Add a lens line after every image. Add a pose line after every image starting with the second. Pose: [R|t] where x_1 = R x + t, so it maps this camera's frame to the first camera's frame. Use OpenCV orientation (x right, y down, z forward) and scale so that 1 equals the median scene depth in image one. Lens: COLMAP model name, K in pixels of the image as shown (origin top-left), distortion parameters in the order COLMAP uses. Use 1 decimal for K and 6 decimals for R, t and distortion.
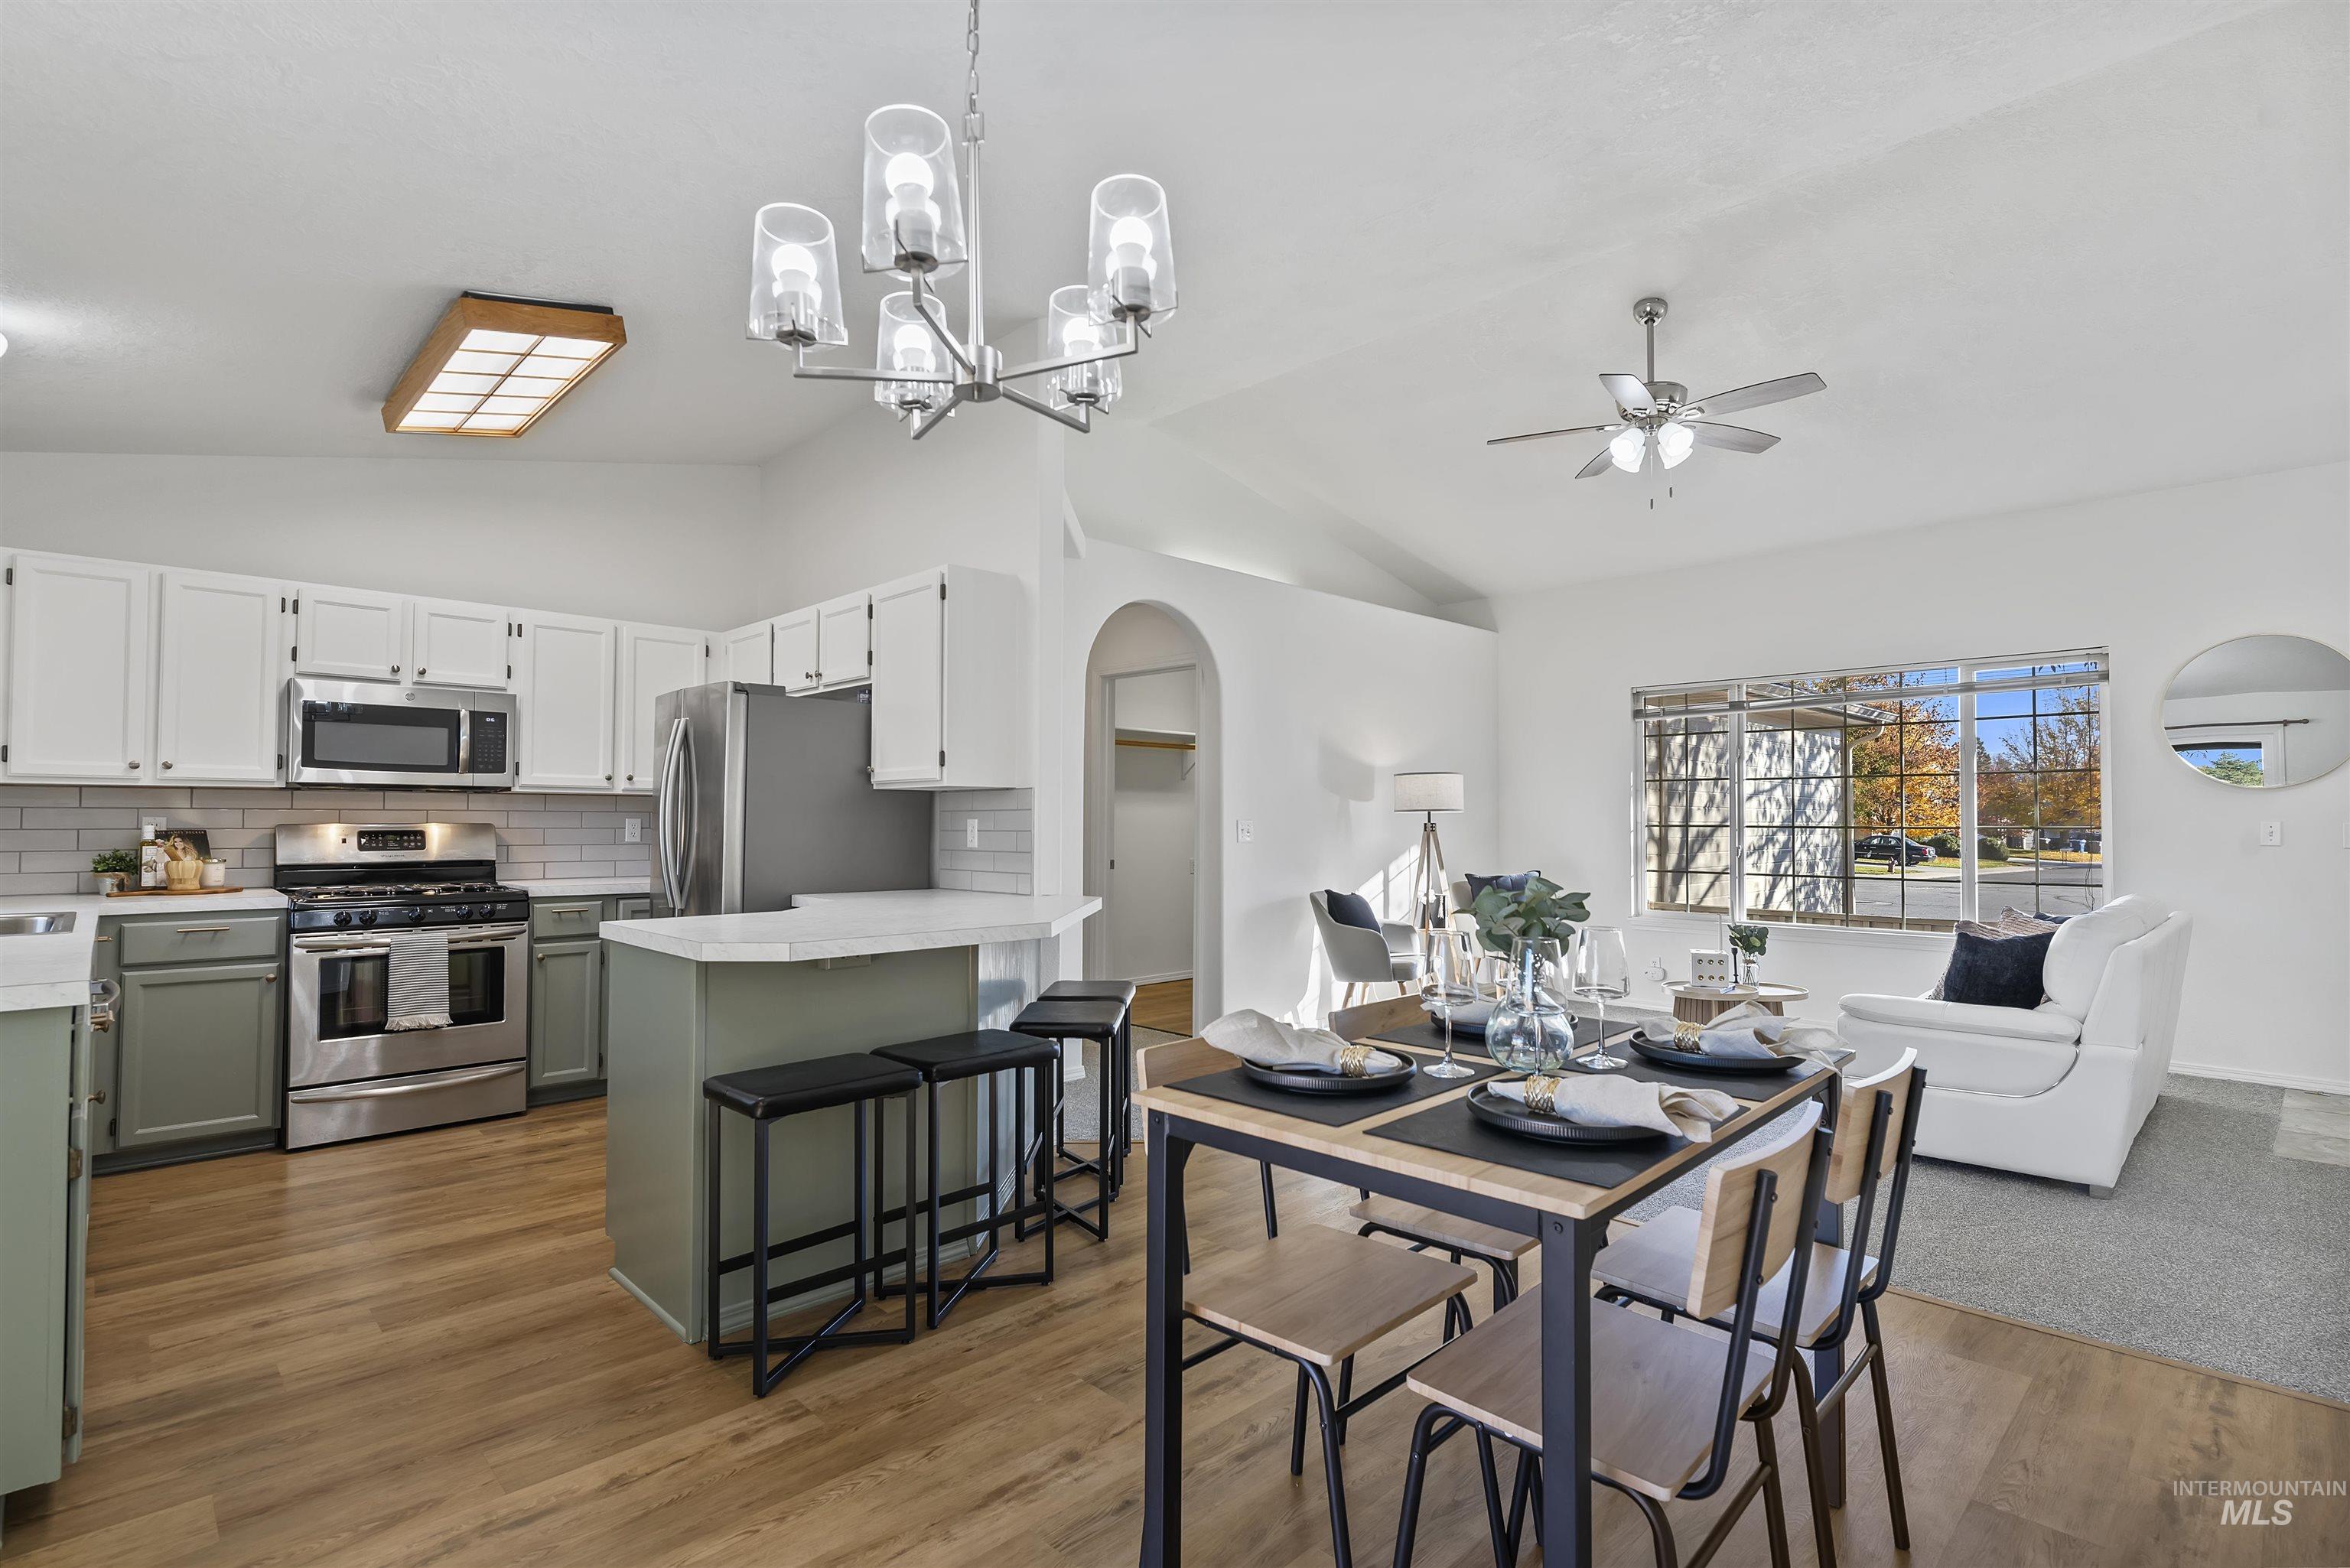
lens RADIAL K [[1113.1, 0, 1204.1], [0, 1113.1, 793.0], [0, 0, 1]] dist [-0.001737, -0.000379]
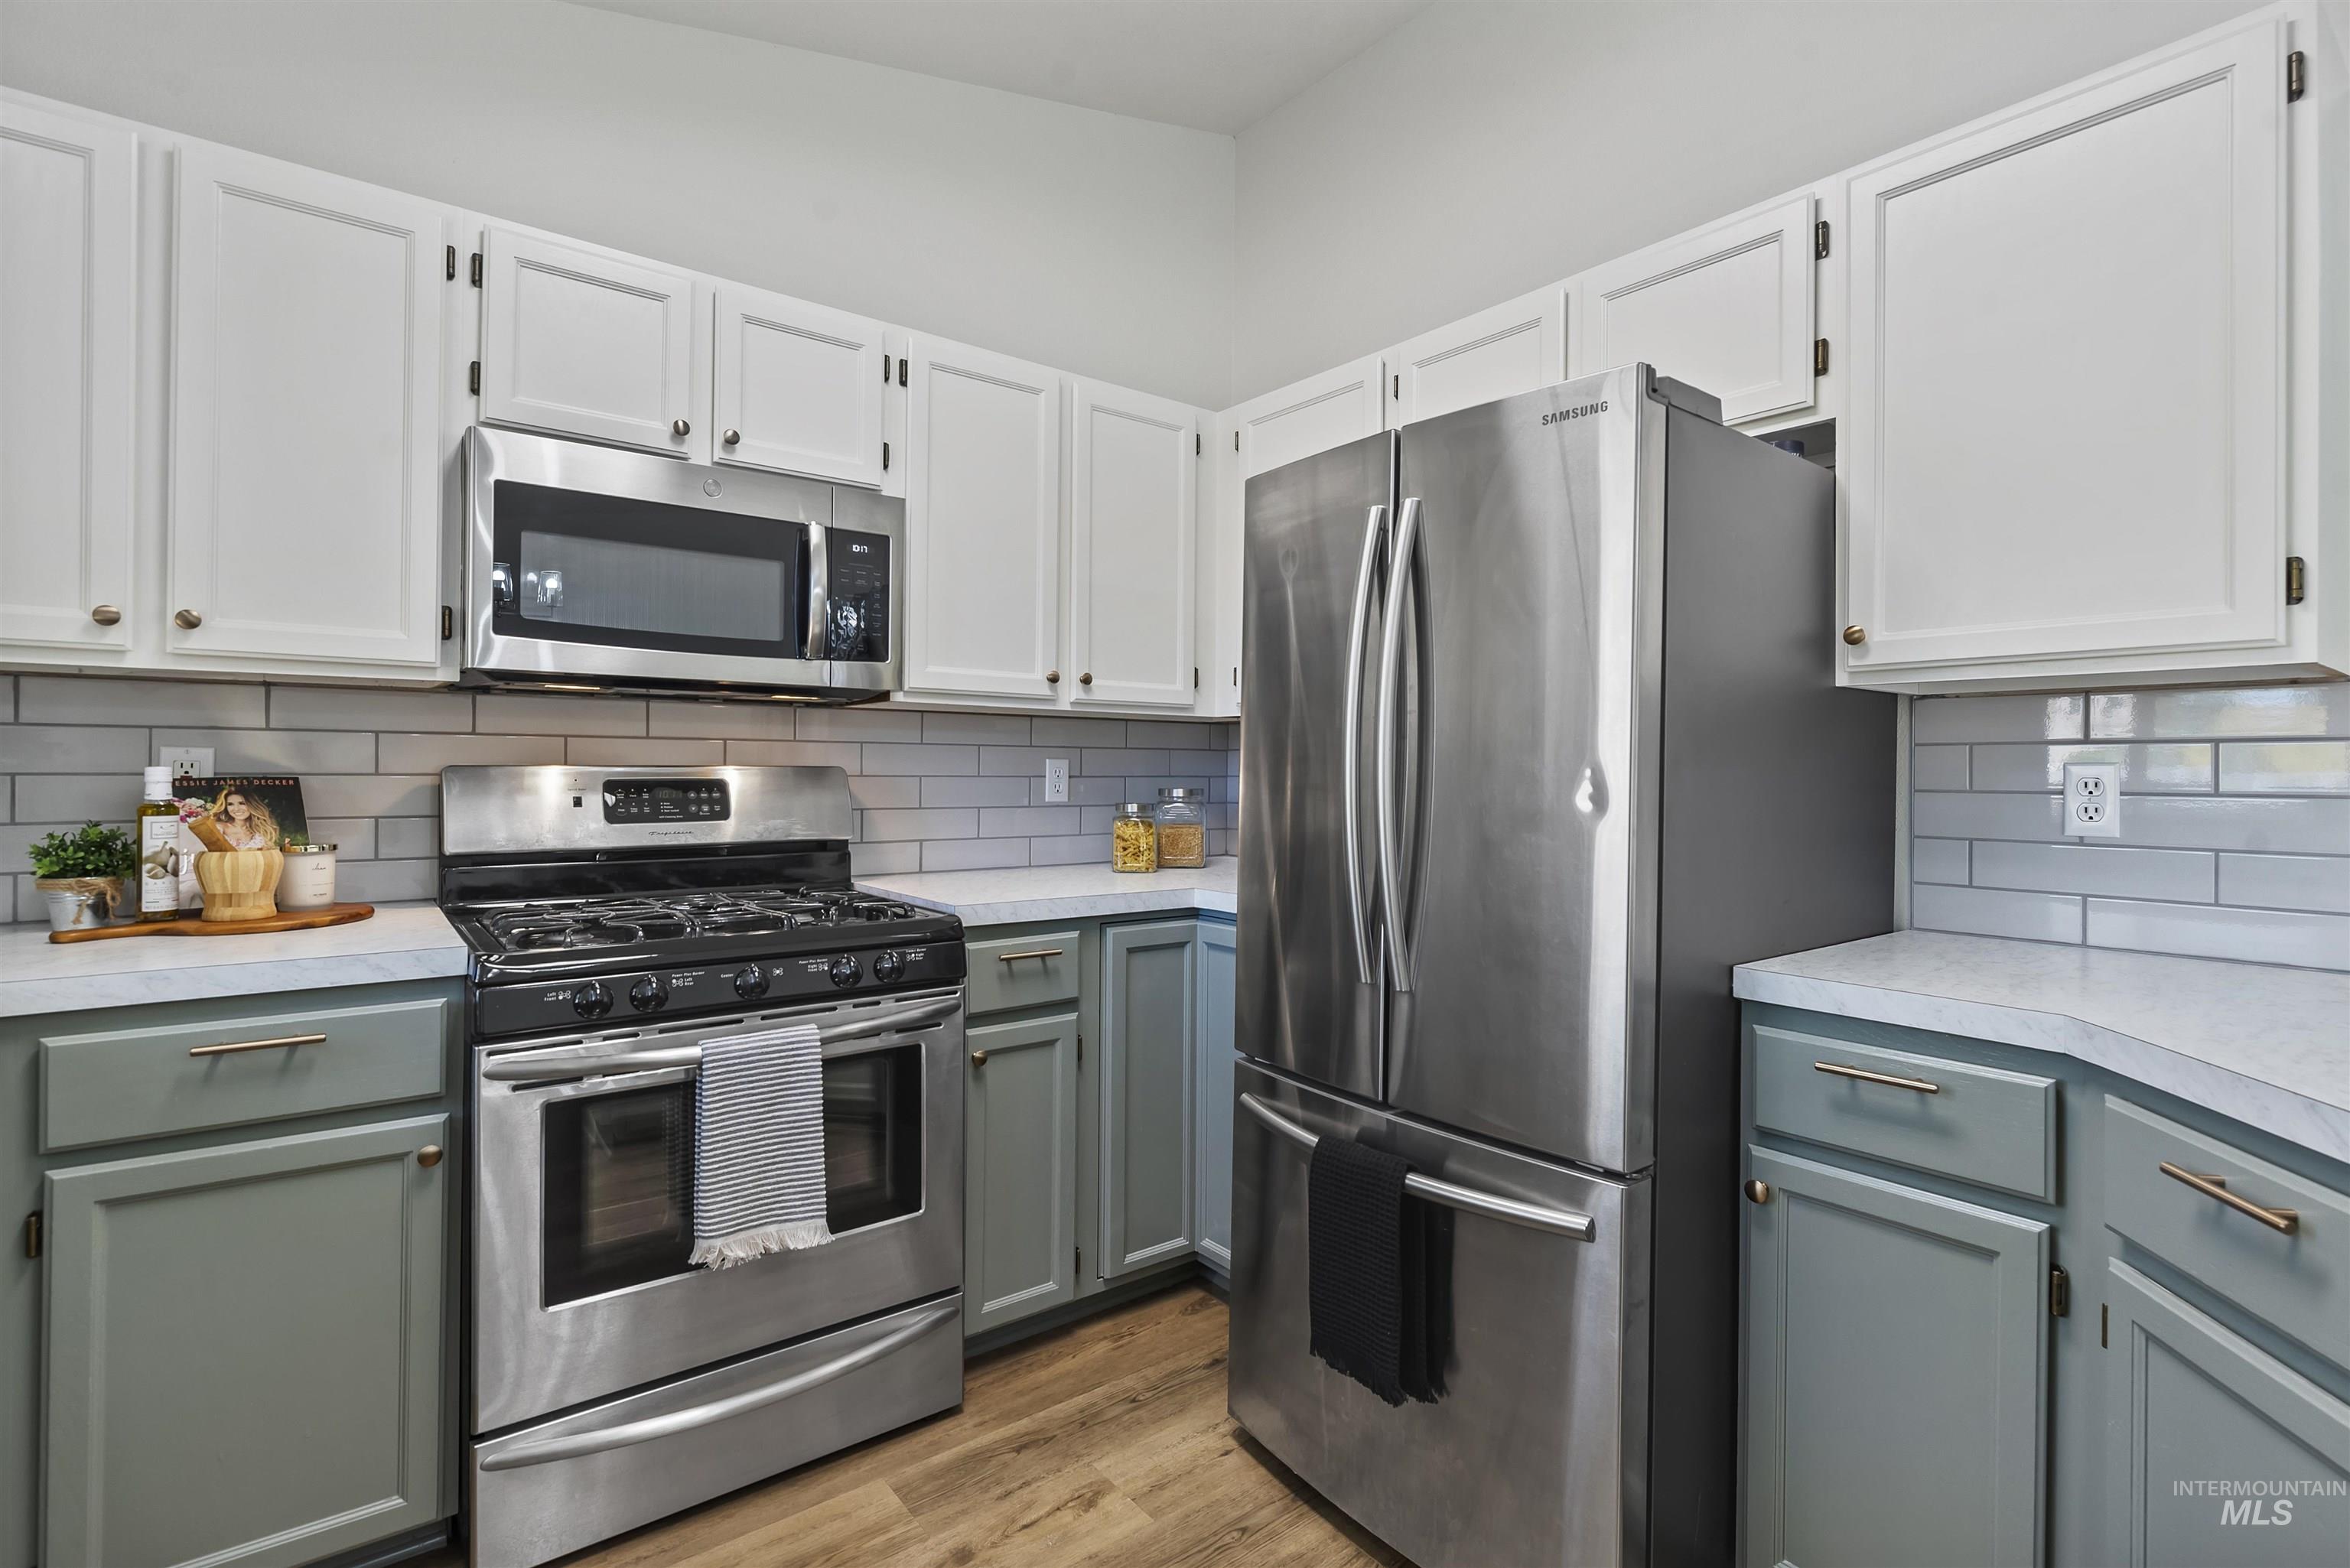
lens RADIAL K [[1130.8, 0, 1229.3], [0, 1130.8, 766.2], [0, 0, 1]] dist [-0.003608, -0.001010]
pose [[0.995330, 0.005903, -0.096352, -0.485267], [-0.003658, 0.999718, 0.023459, 0.016867], [0.096463, -0.022997, 0.995071, 0.590643]]
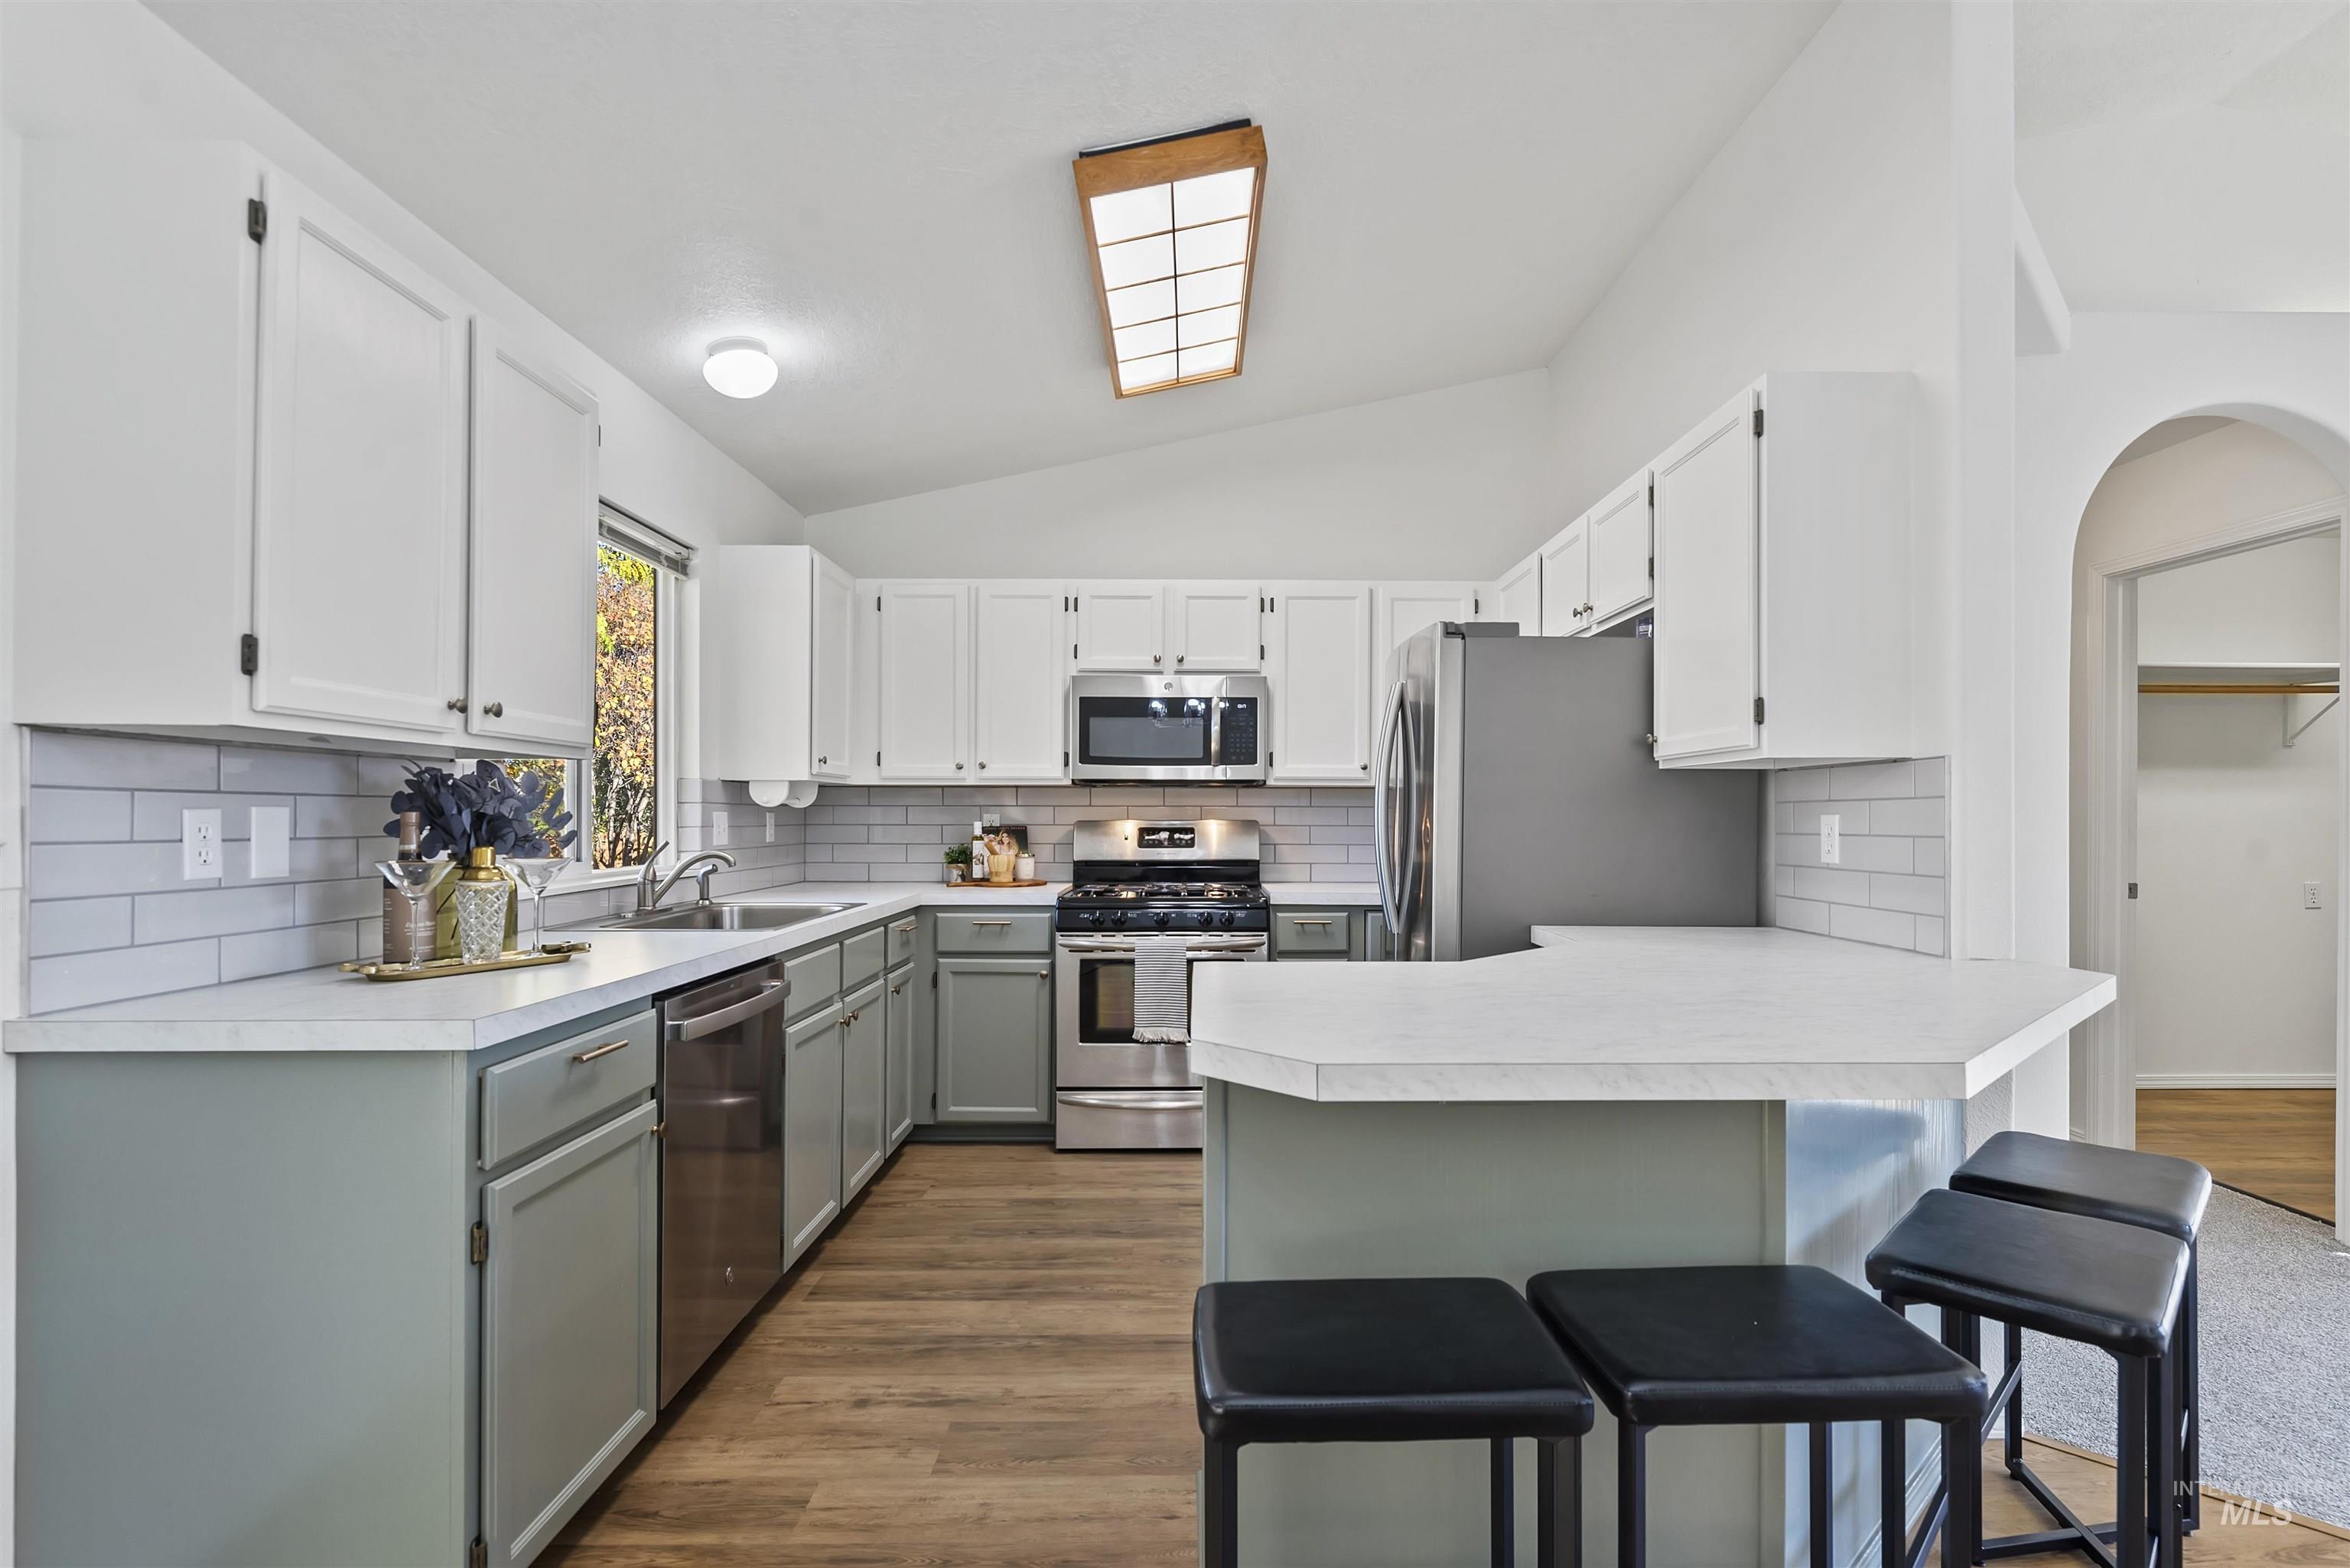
lens RADIAL K [[1125.8, 0, 1184.9], [0, 1125.8, 810.9], [0, 0, 1]] dist [-0.003247, -0.000139]
pose [[0.713755, -0.003709, -0.700385, -0.035646], [0.017173, 0.999778, 0.012207, 0.008375], [0.700184, -0.020741, 0.713661, 0.344503]]
